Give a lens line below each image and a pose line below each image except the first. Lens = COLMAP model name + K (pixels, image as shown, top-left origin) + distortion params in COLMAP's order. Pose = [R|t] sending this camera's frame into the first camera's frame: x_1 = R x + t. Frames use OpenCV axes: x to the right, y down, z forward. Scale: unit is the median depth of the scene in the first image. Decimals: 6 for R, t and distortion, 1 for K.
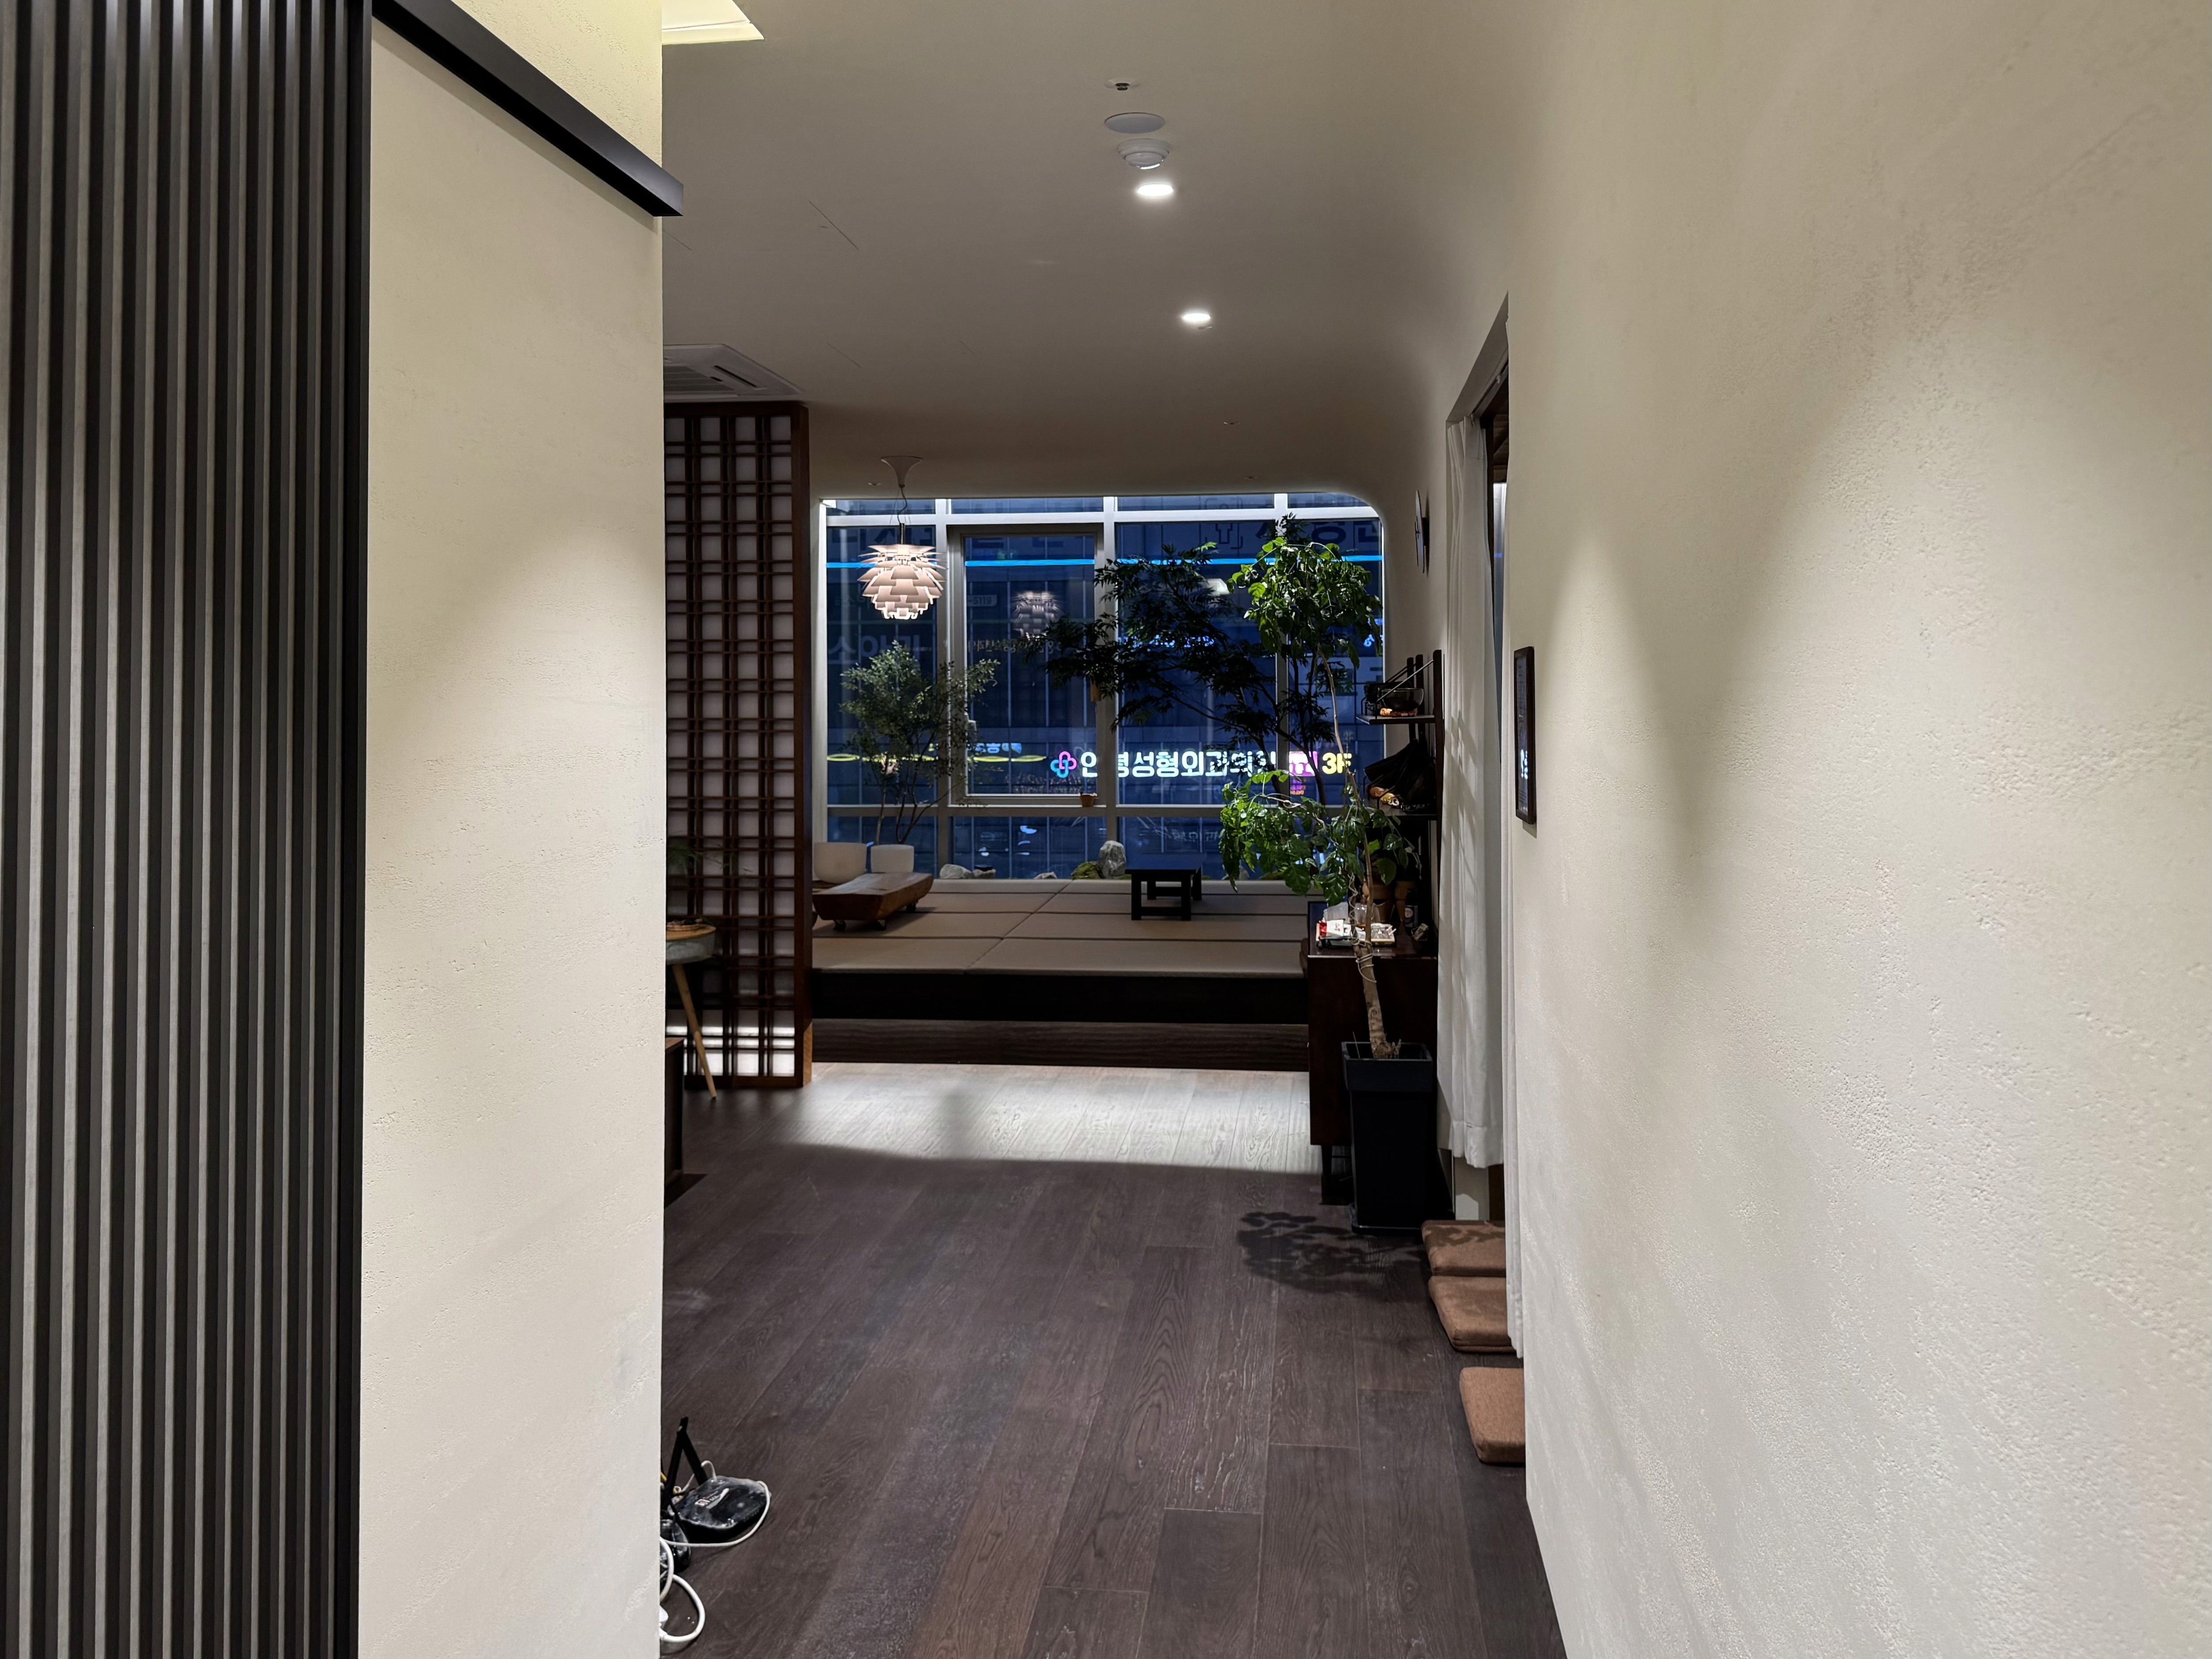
lens RADIAL K [[1544.8, 0, 1106.0], [0, 1544.8, 829.5], [0, 0, 1]] dist [0.077952, -0.123670]
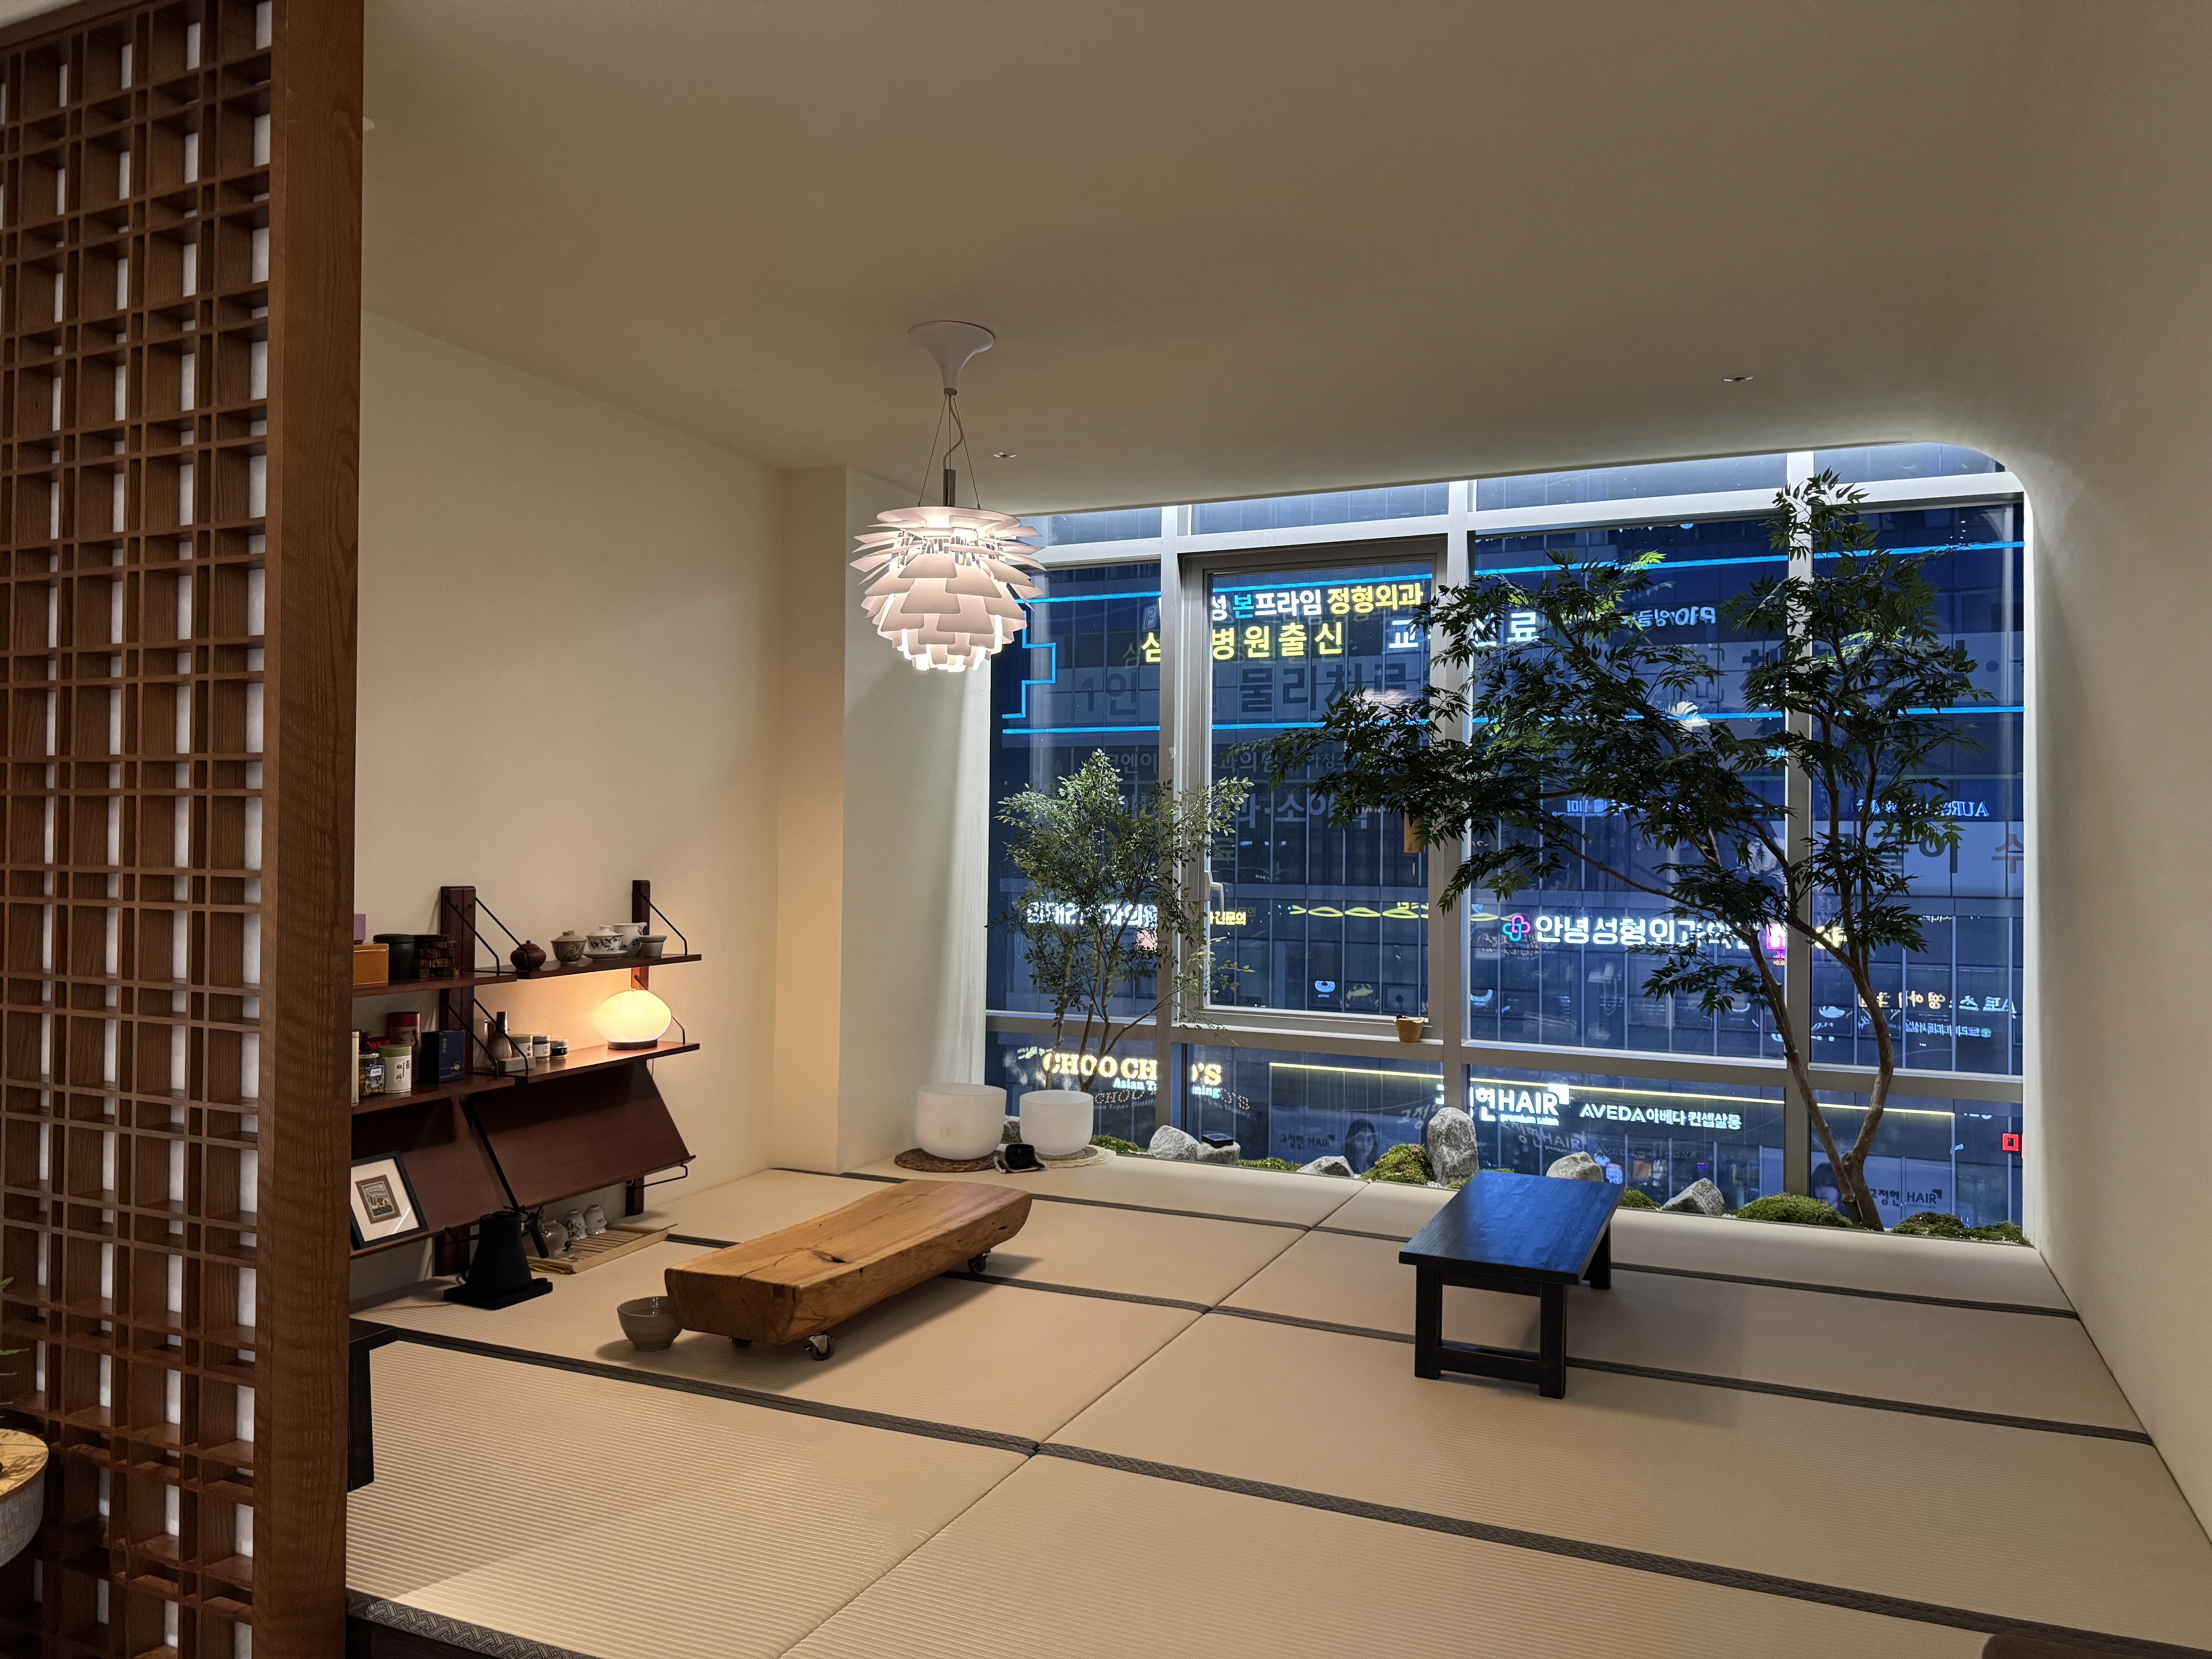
lens RADIAL K [[1544.7, 0, 1106.0], [0, 1544.7, 829.5], [0, 0, 1]] dist [0.077952, -0.123670]
pose [[0.958622, 0.019551, -0.284010, 0.042294], [-0.048011, 0.994452, -0.093595, -0.035263], [0.280605, 0.103358, 0.954242, 0.458904]]
